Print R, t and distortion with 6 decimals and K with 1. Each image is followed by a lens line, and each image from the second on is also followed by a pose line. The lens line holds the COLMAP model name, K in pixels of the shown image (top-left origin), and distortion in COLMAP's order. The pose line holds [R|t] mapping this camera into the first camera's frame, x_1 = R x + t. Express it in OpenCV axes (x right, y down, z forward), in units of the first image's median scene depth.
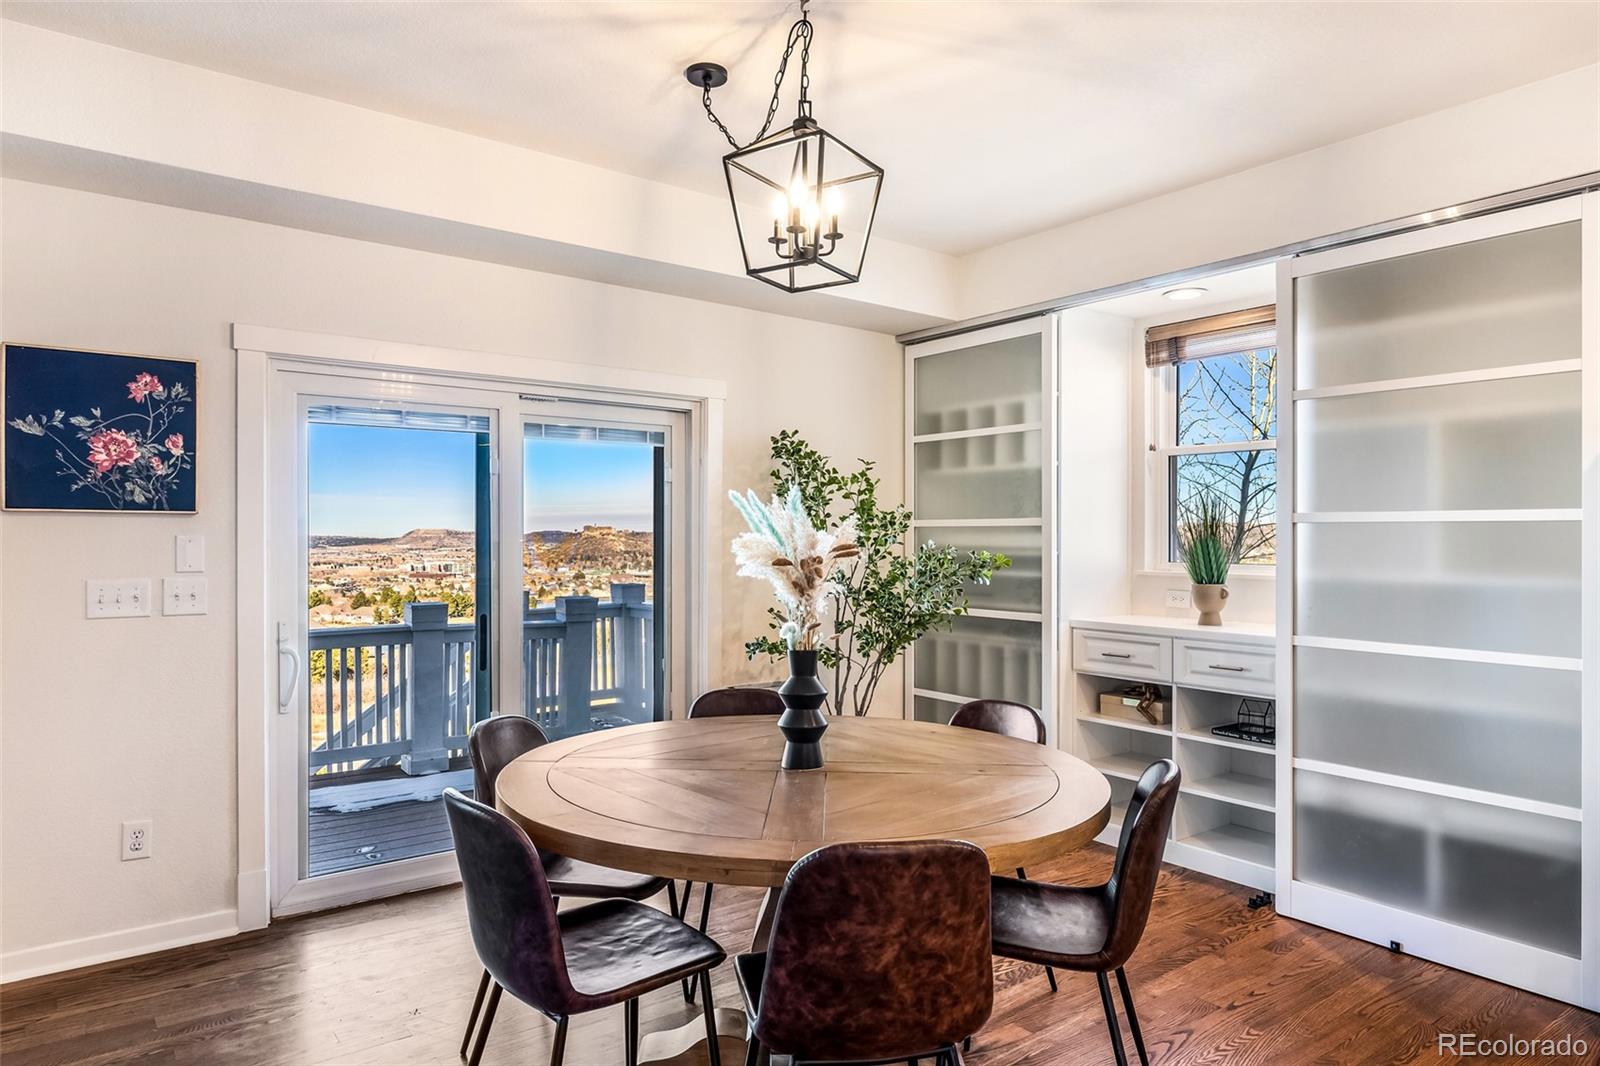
lens RADIAL K [[975.7, 0, 800.0], [0, 975.7, 533.0], [0, 0, 1]] dist [0.002423, 0.000818]
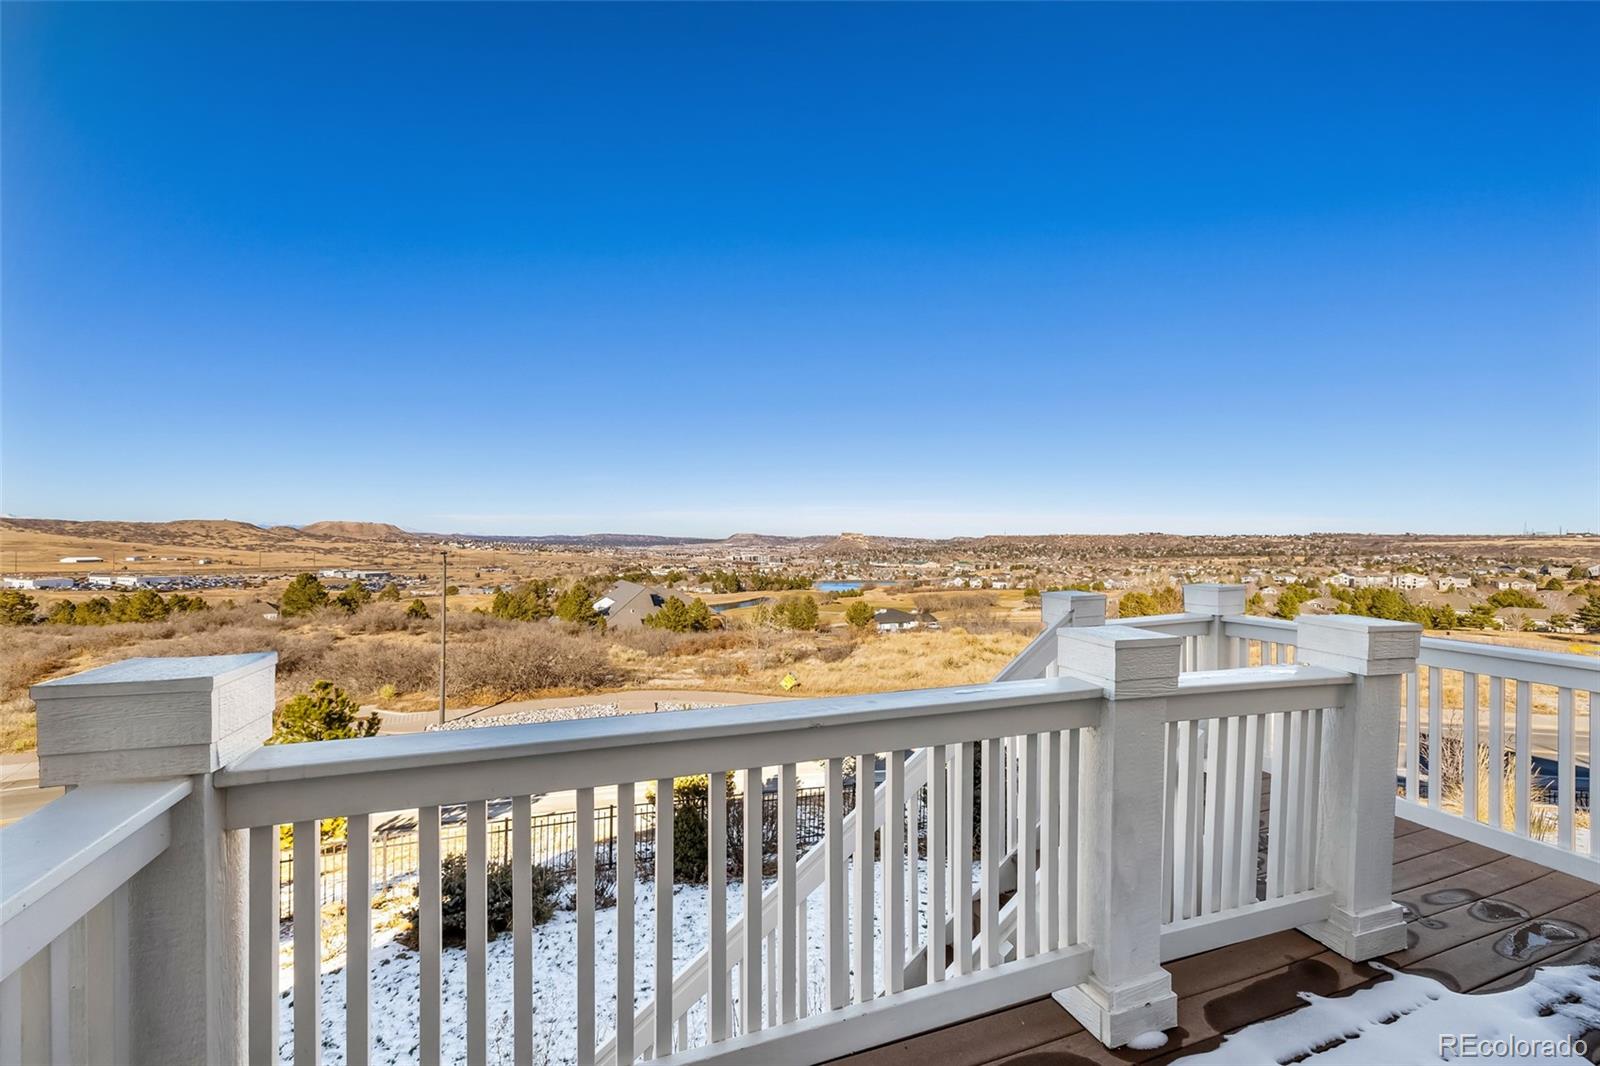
lens RADIAL K [[664.5, 0, 804.3], [0, 664.5, 541.8], [0, 0, 1]] dist [-0.000250, 0.000073]
pose [[0.963288, 0.012140, -0.268197, -0.437522], [-0.010486, 0.999916, 0.007598, 0.032328], [0.268267, -0.004507, 0.963334, 0.684295]]
